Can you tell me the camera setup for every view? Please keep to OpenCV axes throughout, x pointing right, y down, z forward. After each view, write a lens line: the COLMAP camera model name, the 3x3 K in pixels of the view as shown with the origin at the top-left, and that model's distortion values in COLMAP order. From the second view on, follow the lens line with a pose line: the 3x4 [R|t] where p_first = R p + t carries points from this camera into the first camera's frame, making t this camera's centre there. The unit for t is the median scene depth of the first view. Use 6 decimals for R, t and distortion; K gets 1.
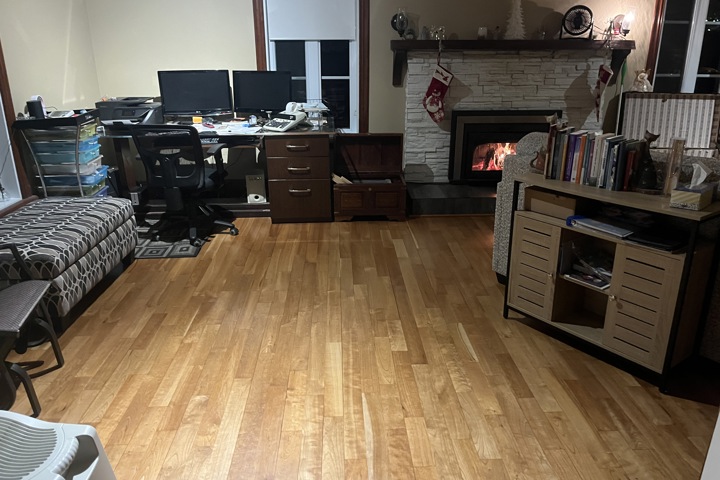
lens RADIAL K [[554.8, 0, 360.0], [0, 554.8, 240.0], [0, 0, 1]] dist [-0.000311, -0.001755]
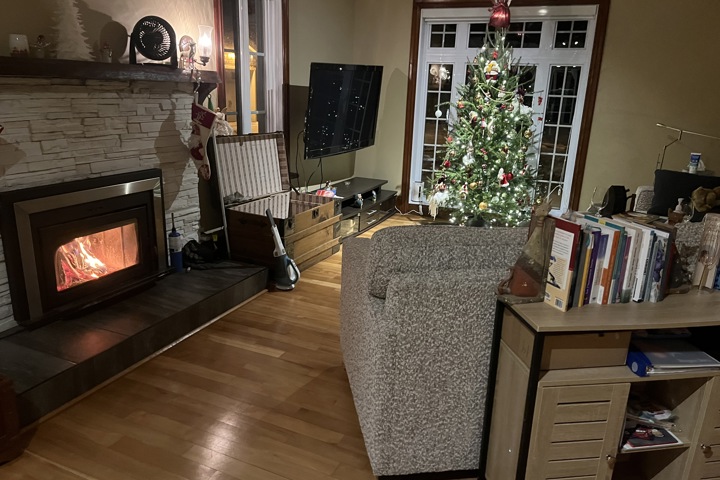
lens RADIAL K [[534.7, 0, 359.8], [0, 534.7, 249.5], [0, 0, 1]] dist [-0.006405, -0.010149]
pose [[0.432355, -0.241291, 0.868820, -0.125941], [0.259156, 0.956131, 0.136574, -0.167775], [-0.863659, 0.166112, 0.475920, 0.500678]]
